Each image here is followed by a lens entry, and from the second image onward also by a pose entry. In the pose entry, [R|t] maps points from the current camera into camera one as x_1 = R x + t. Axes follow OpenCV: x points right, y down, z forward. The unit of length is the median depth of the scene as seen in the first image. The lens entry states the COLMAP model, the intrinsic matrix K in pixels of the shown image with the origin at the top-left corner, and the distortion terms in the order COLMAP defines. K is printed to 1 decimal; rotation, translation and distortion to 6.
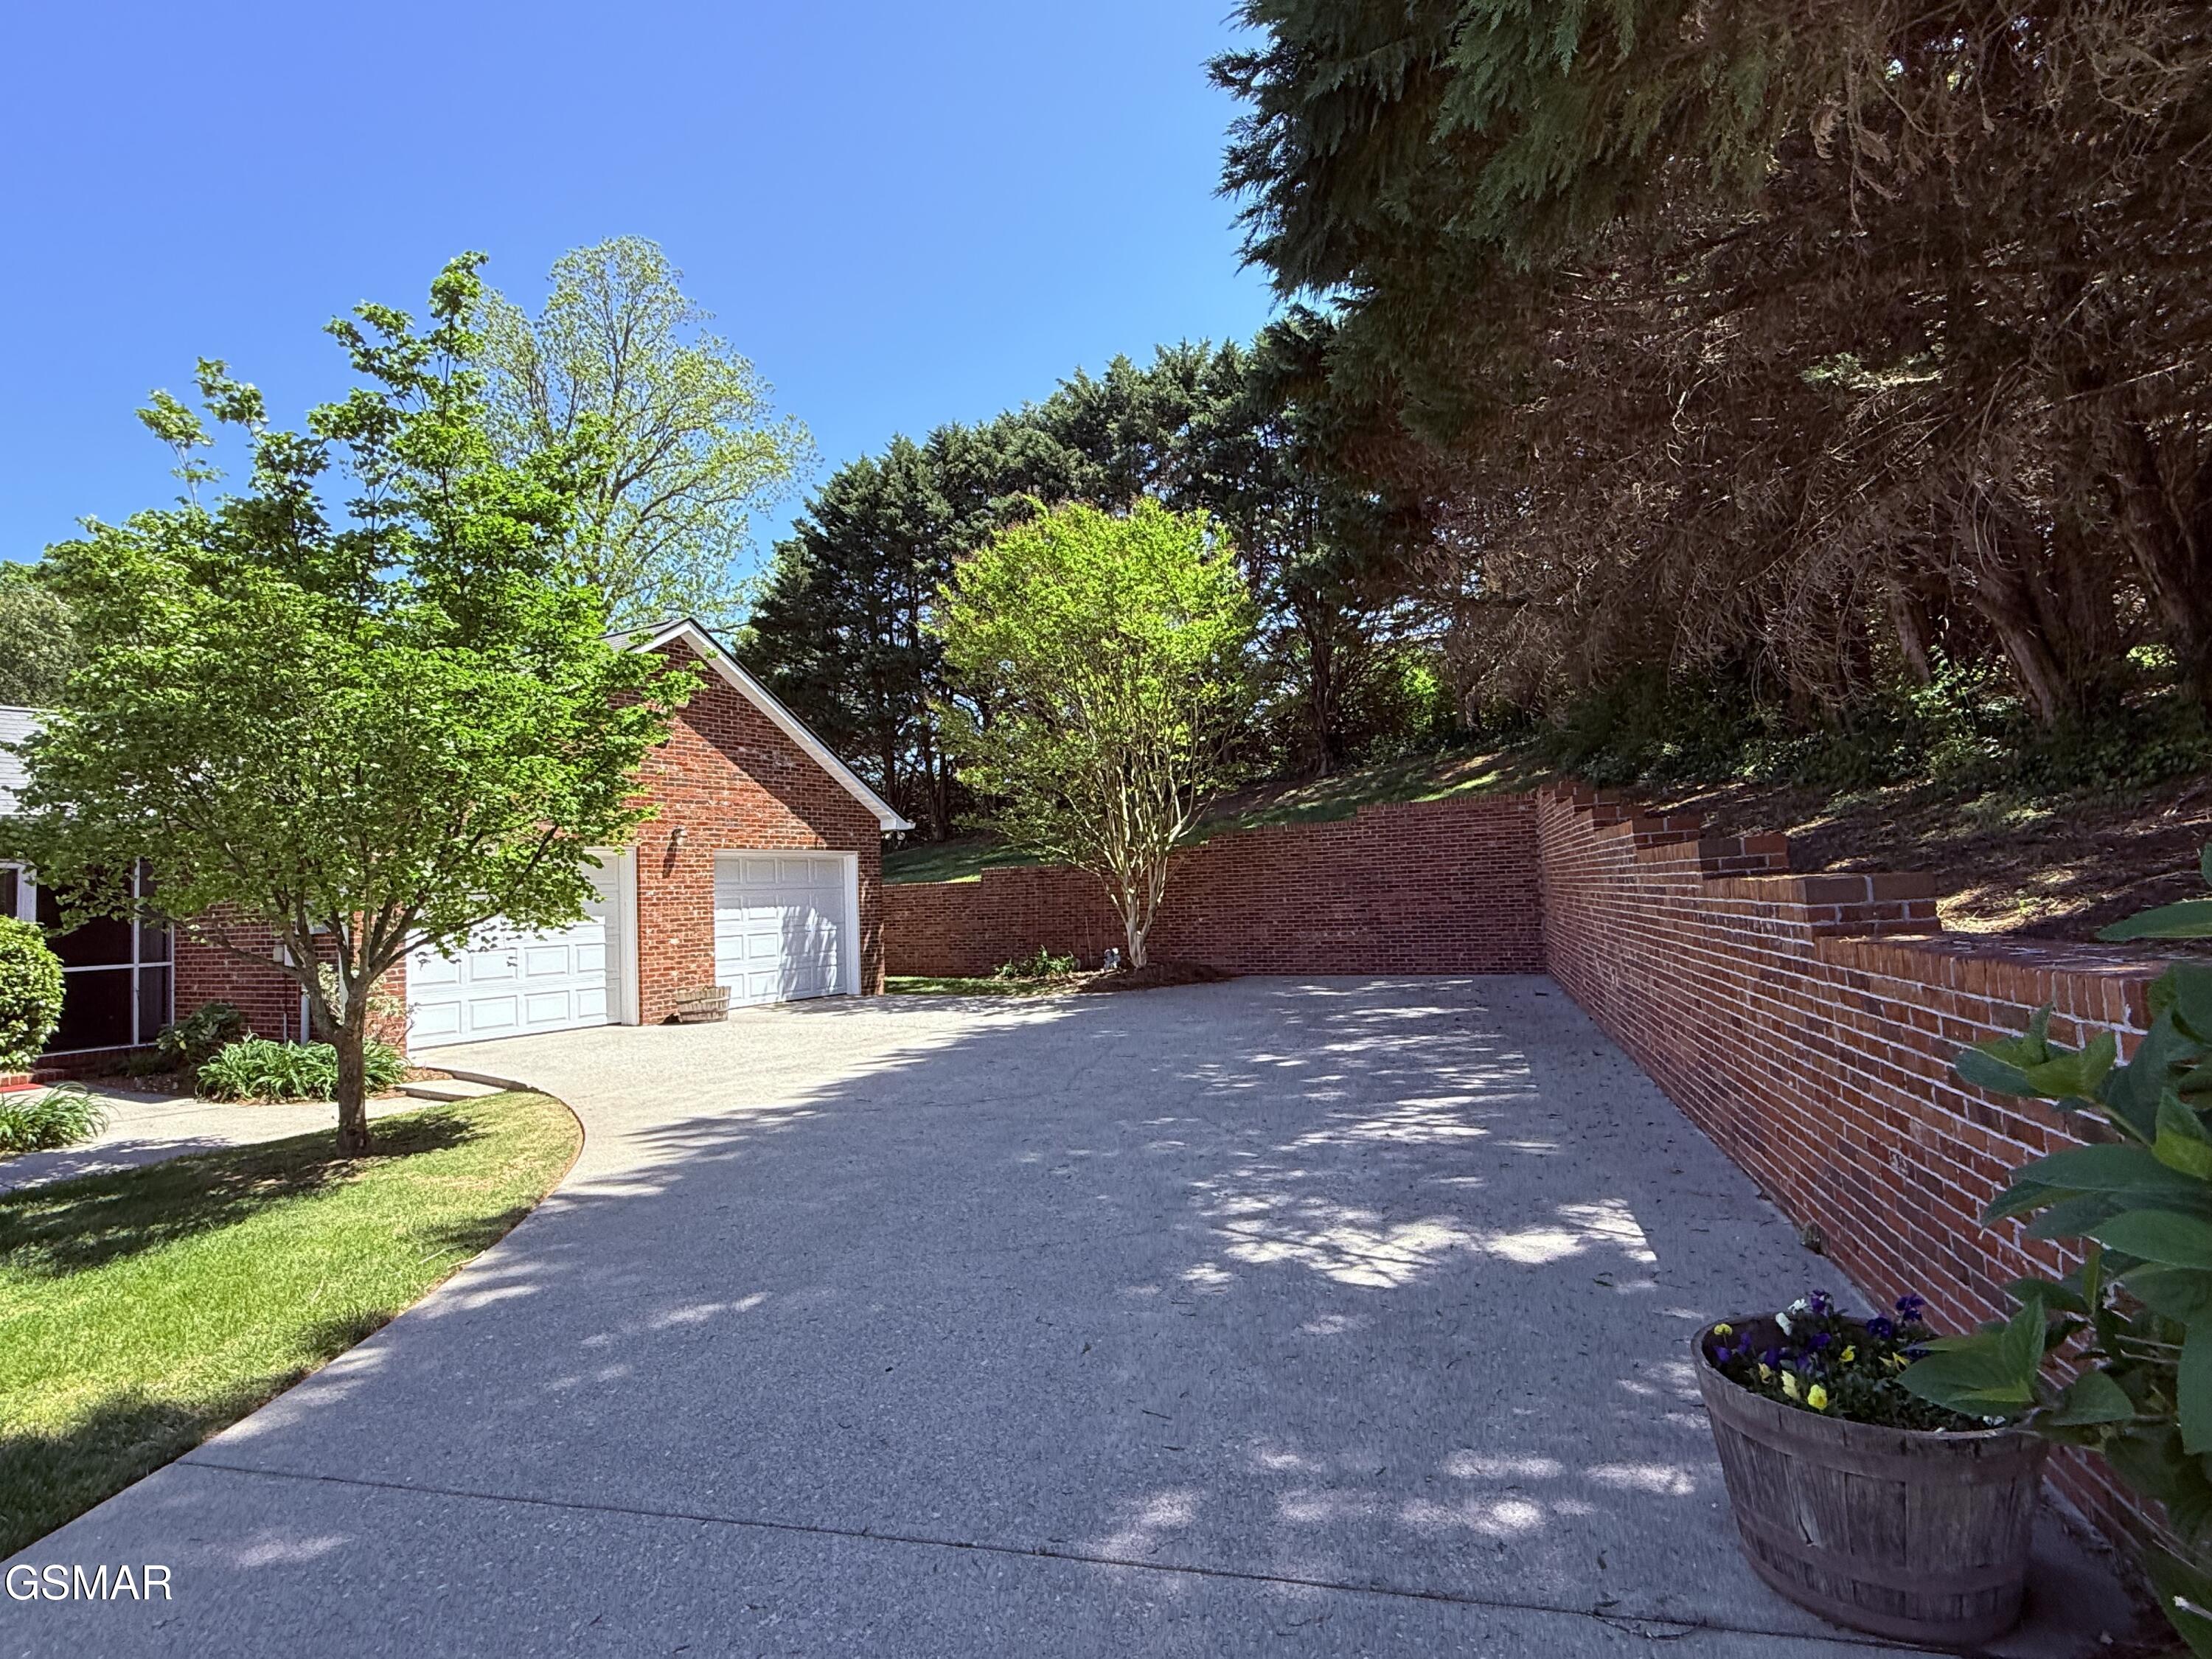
lens RADIAL K [[1161.0, 0, 1106.0], [0, 1161.0, 829.5], [0, 0, 1]] dist [0.000638, 0.000335]
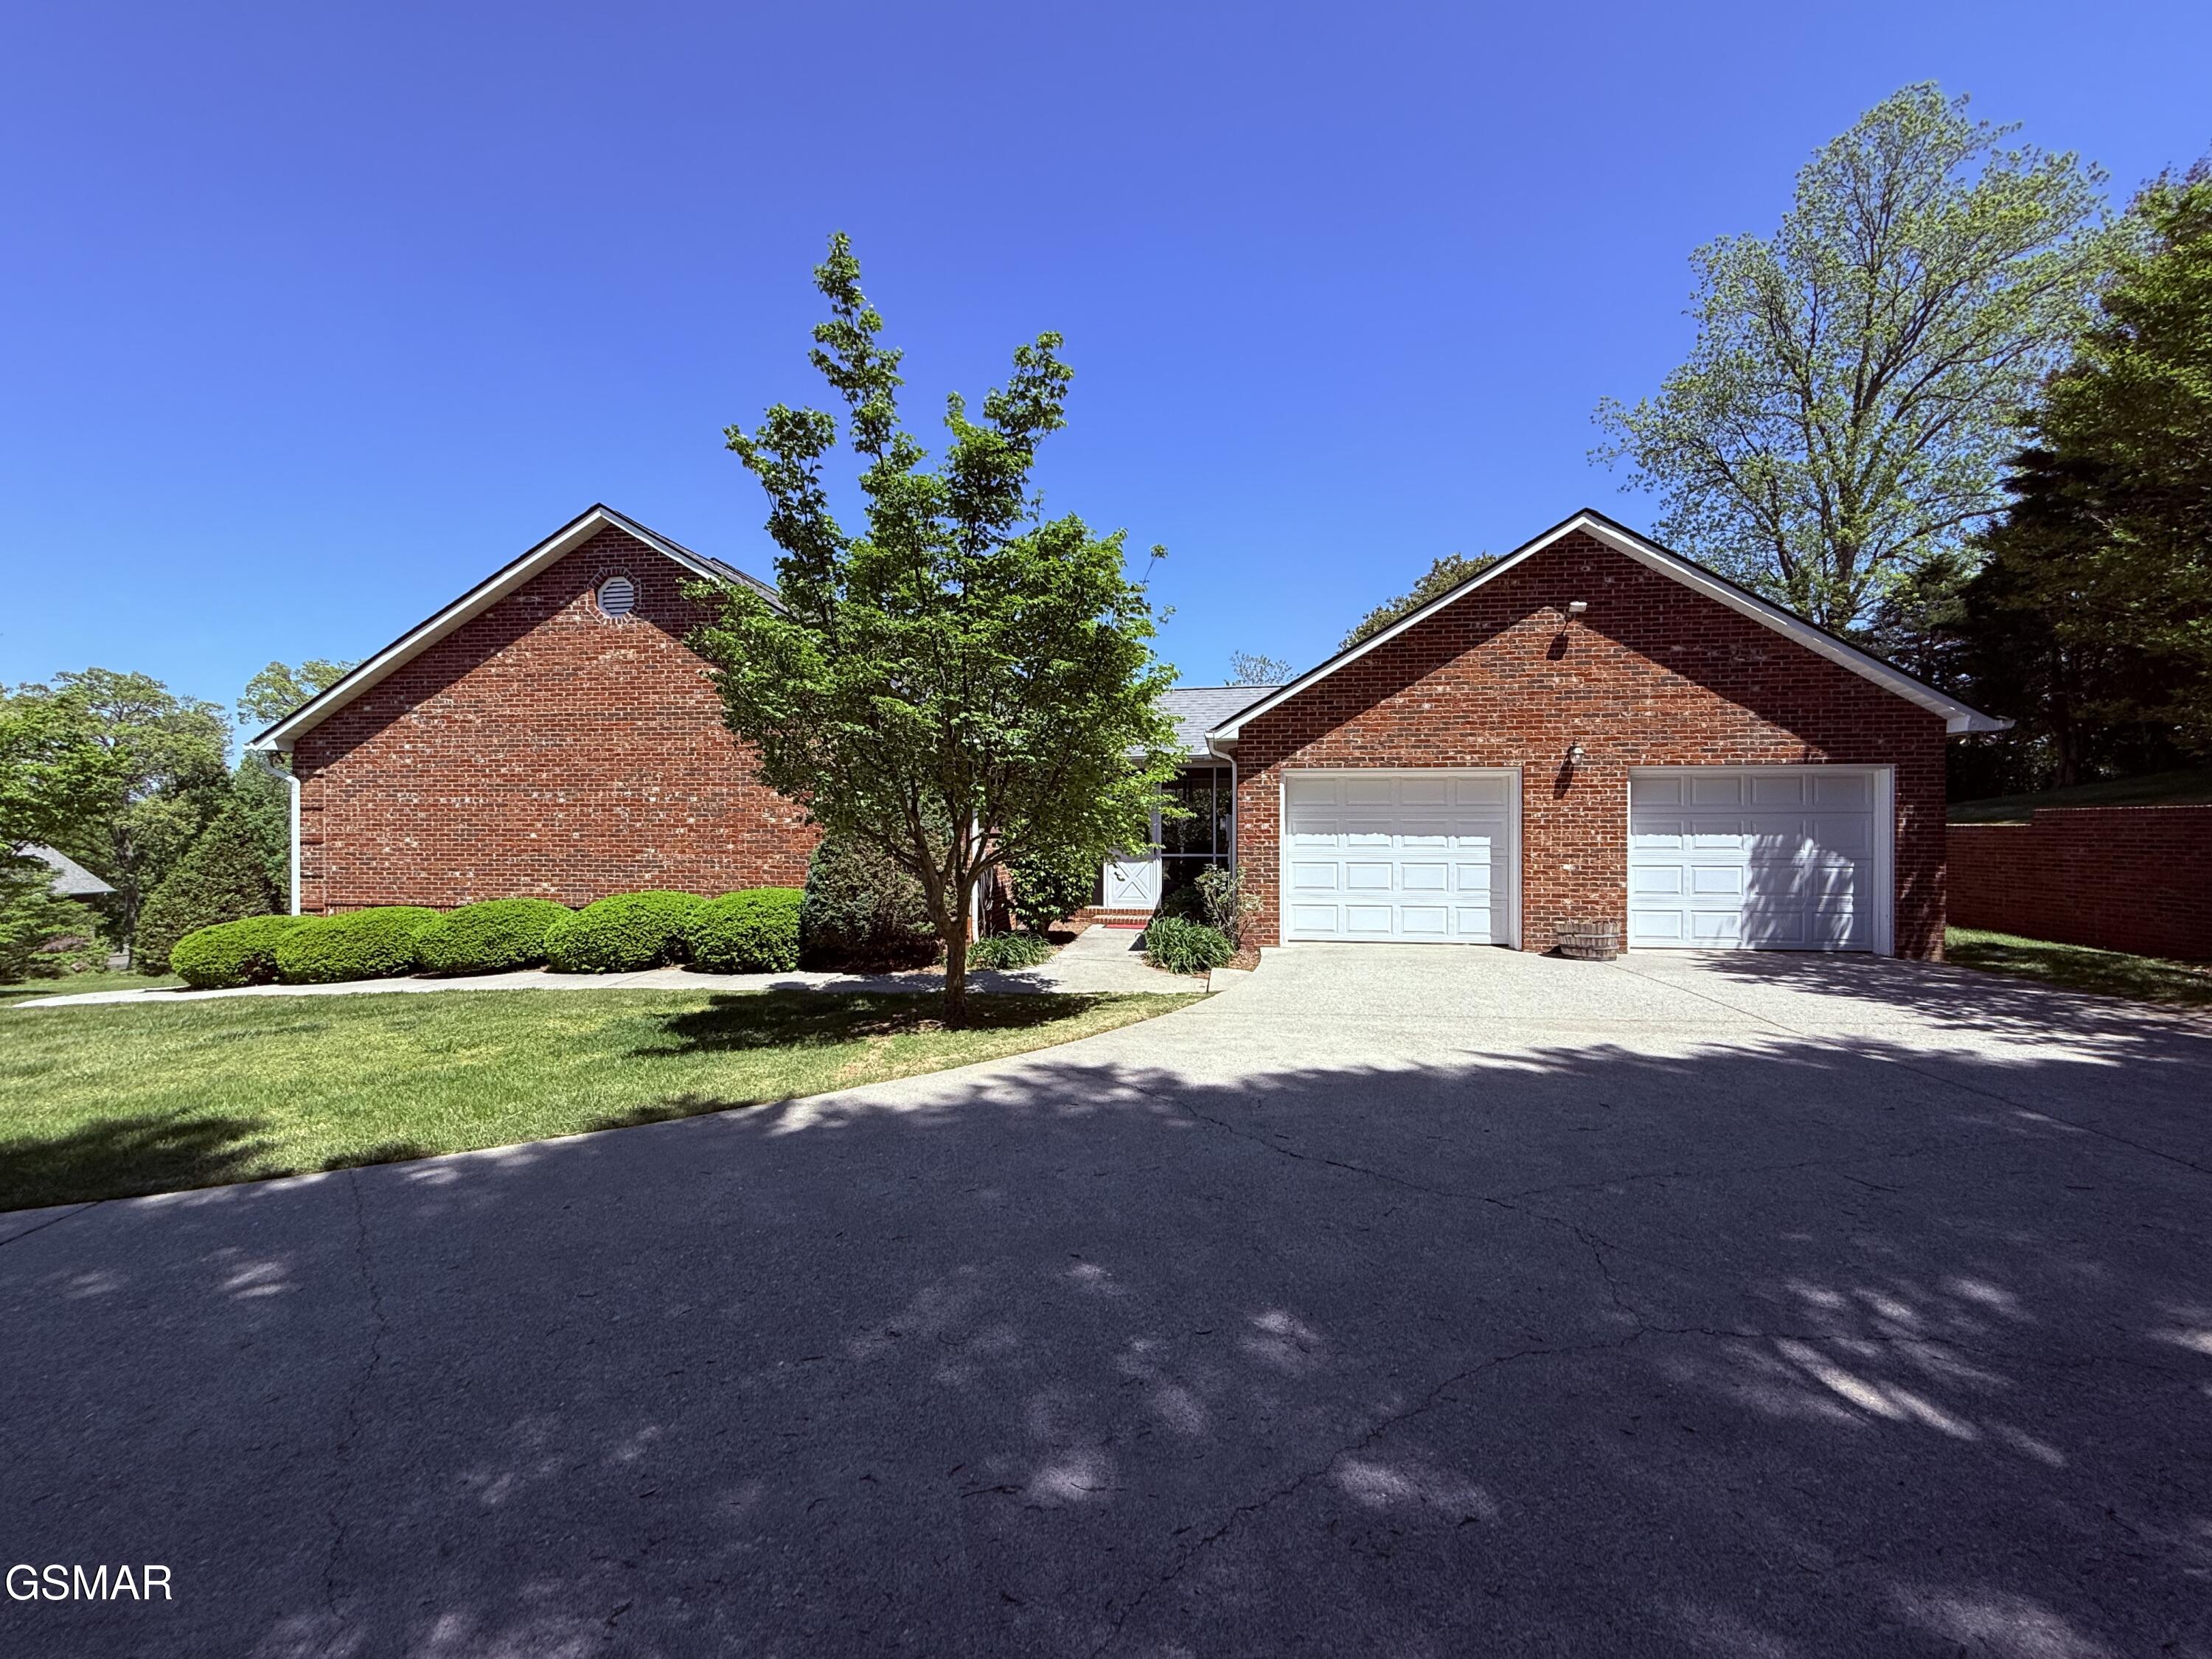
lens RADIAL K [[909.5, 0, 1106.0], [0, 909.5, 829.5], [0, 0, 1]] dist [0.001750, 0.000382]
pose [[0.370047, 0.044489, -0.927947, 0.168714], [0.037821, 0.997303, 0.062896, 0.006064], [0.928243, -0.058371, 0.367367, 0.389445]]
